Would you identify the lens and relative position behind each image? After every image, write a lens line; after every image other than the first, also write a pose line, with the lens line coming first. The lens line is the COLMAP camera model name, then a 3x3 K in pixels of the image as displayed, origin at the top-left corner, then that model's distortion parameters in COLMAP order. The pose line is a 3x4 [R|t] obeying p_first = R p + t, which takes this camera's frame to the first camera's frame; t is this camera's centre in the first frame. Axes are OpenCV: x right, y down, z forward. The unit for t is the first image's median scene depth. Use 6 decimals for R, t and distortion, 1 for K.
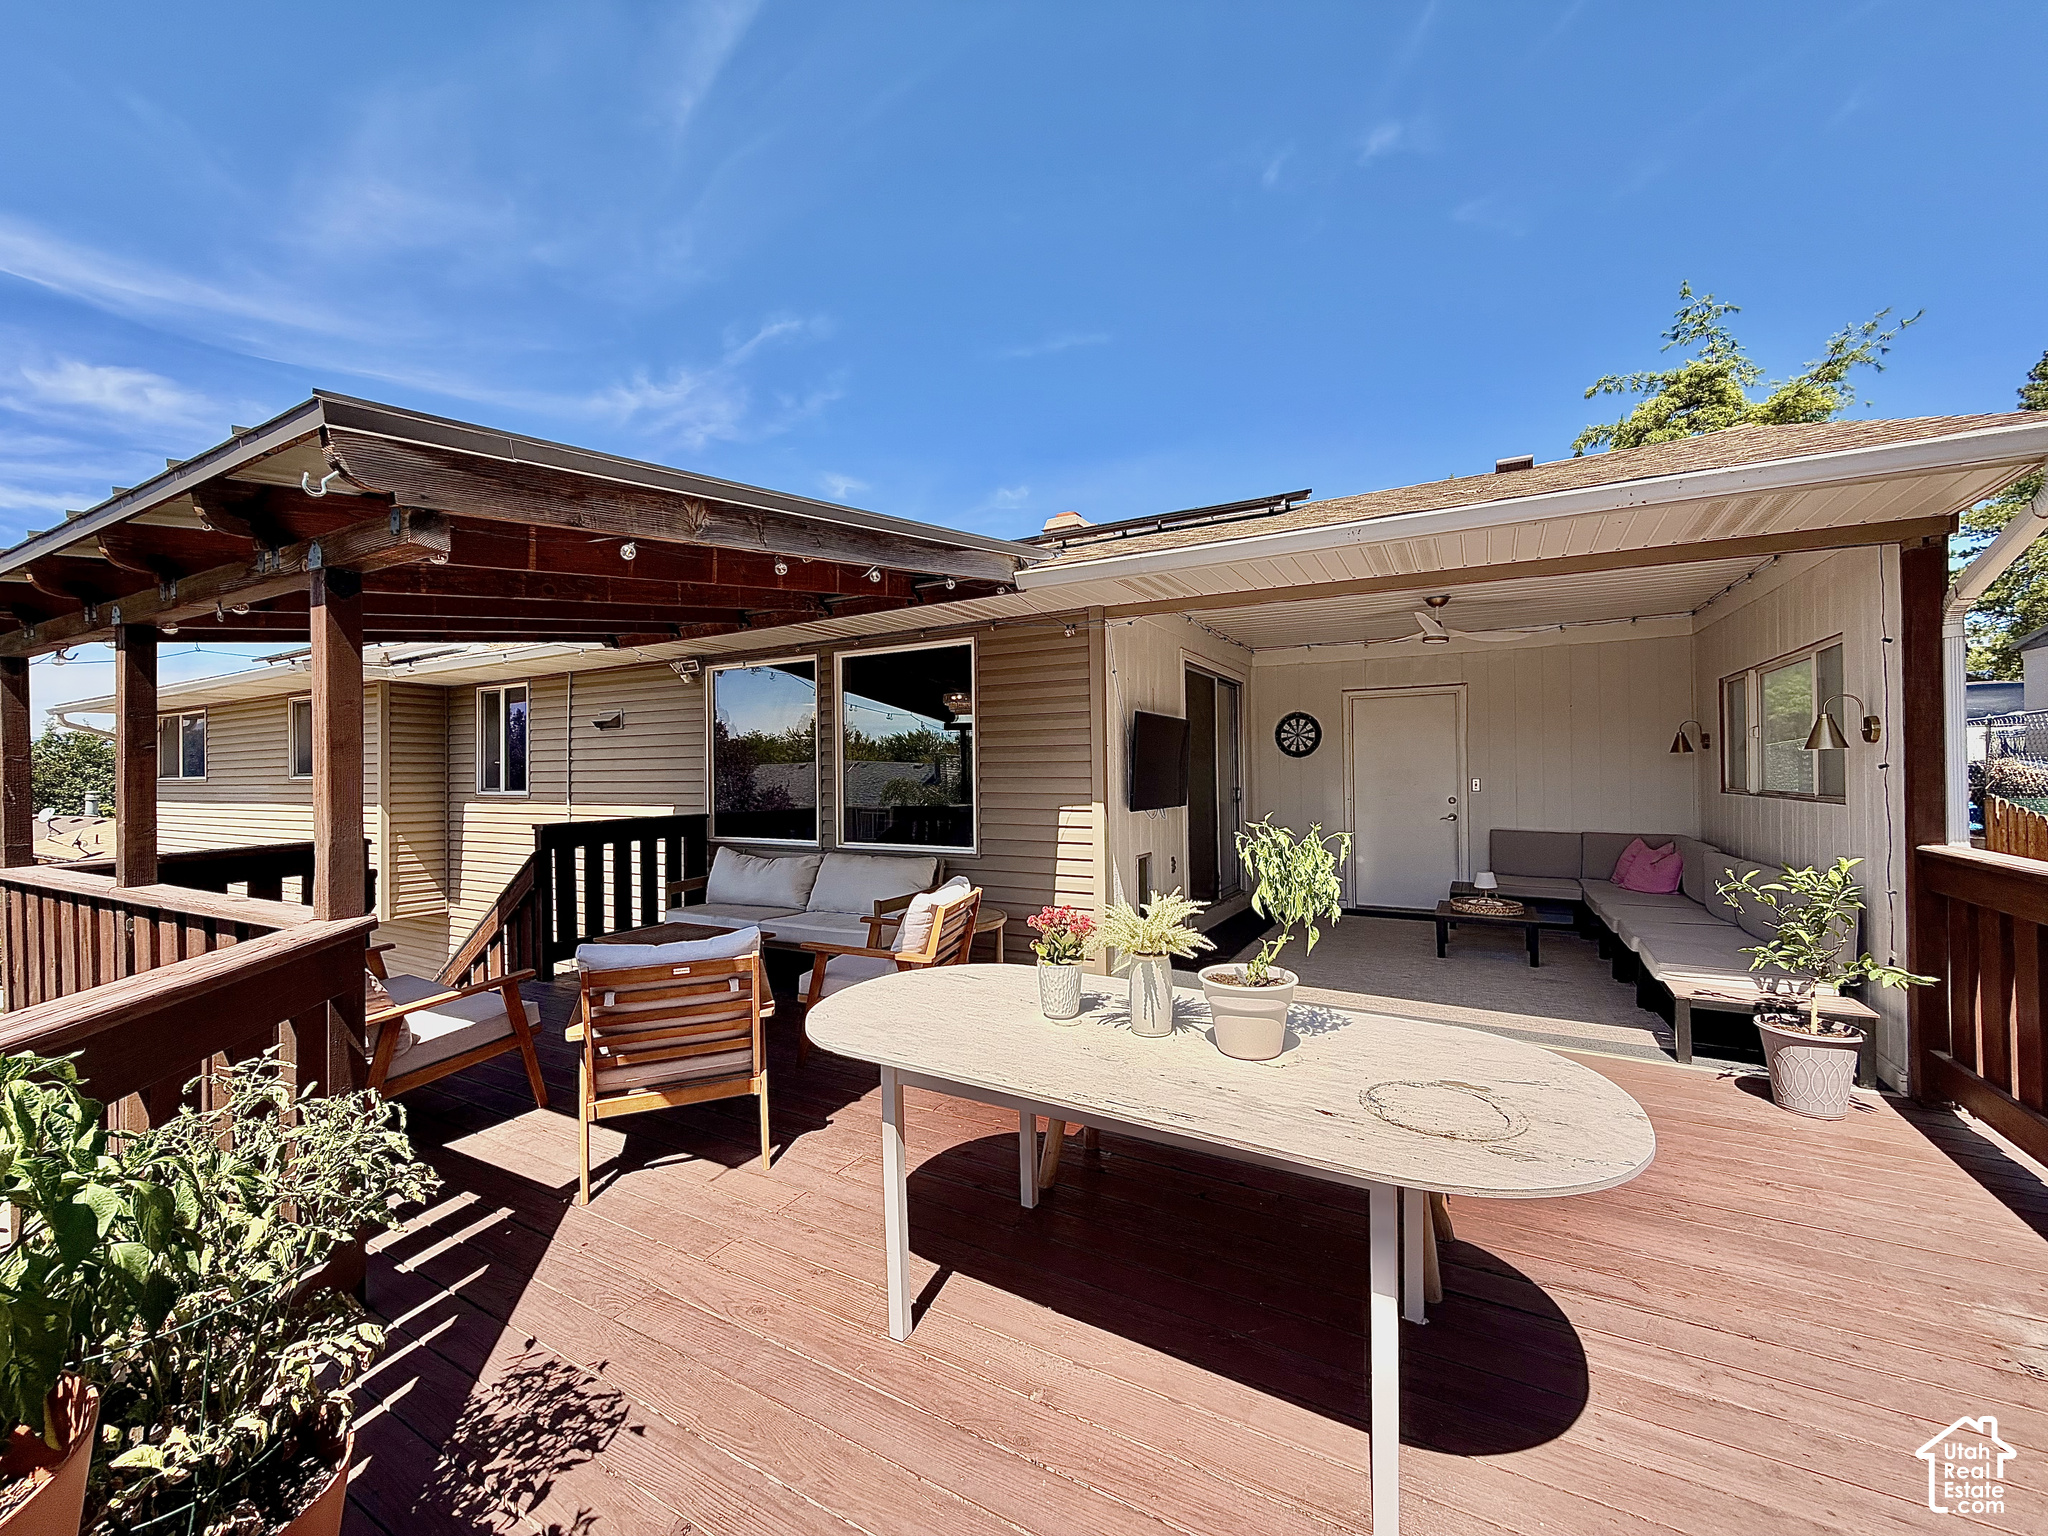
lens RADIAL K [[818.1, 0, 1015.2], [0, 818.1, 768.6], [0, 0, 1]] dist [0.000394, 0.000065]
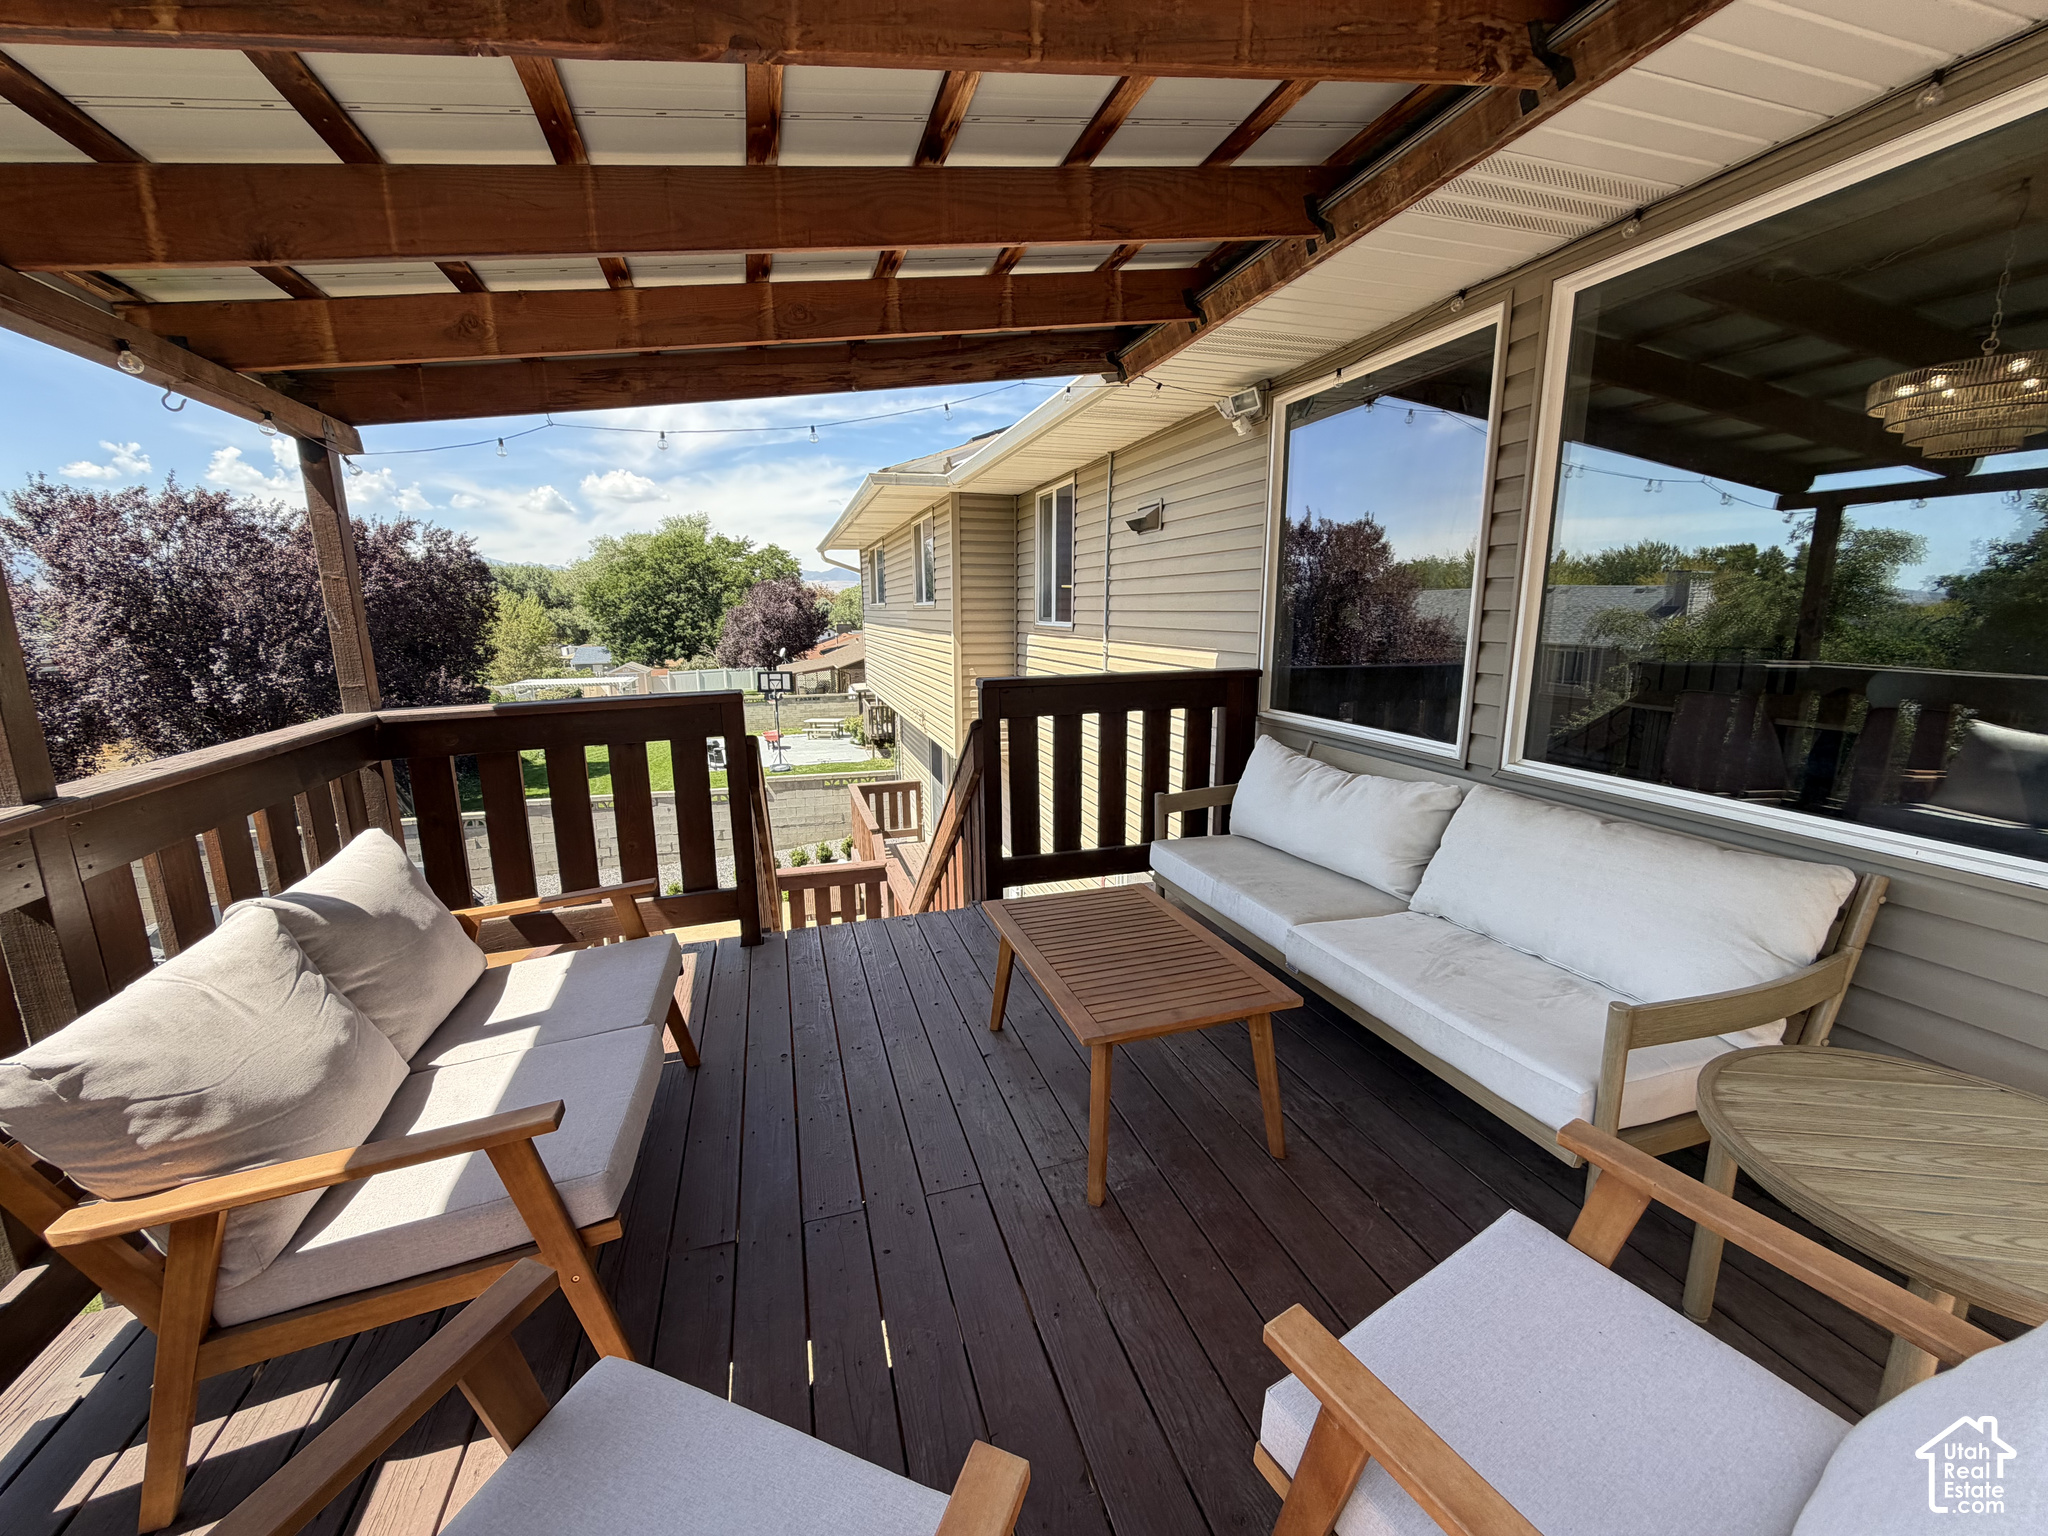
lens RADIAL K [[818.1, 0, 1015.2], [0, 818.1, 768.6], [0, 0, 1]] dist [0.000394, 0.000065]
pose [[0.721721, 0.138647, -0.678156, -0.098607], [0.005150, 0.978631, 0.205559, 0.003949], [0.692165, -0.151848, 0.705584, 0.459176]]
